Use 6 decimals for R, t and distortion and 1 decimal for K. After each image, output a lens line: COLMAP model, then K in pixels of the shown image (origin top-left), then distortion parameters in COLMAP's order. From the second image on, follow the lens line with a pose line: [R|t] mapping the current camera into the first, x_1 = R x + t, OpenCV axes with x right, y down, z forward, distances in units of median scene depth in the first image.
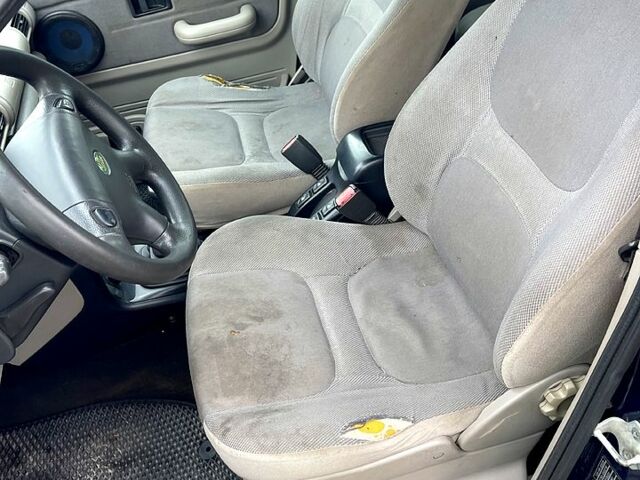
lens RADIAL K [[637.8, 0, 316.8], [0, 637.8, 260.2], [0, 0, 1]] dist [0.114183, -0.212084]
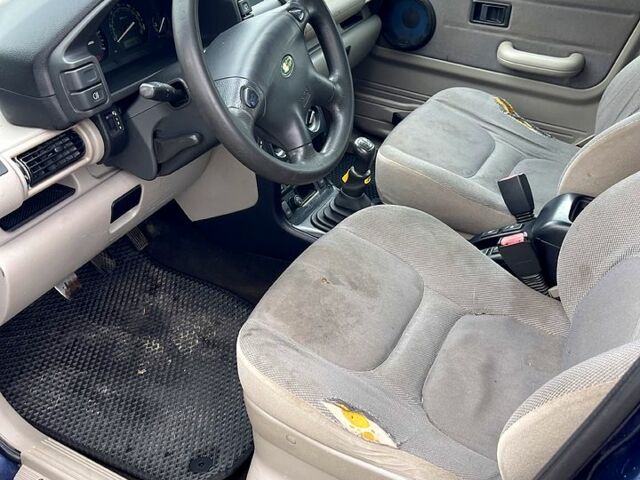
lens RADIAL K [[637.8, 0, 316.8], [0, 637.8, 260.2], [0, 0, 1]] dist [0.114183, -0.212084]
pose [[0.743581, 0.522080, -0.417754, 0.233783], [-0.549177, 0.833263, 0.063848, 0.021972], [0.381433, 0.181945, 0.906314, 0.037303]]
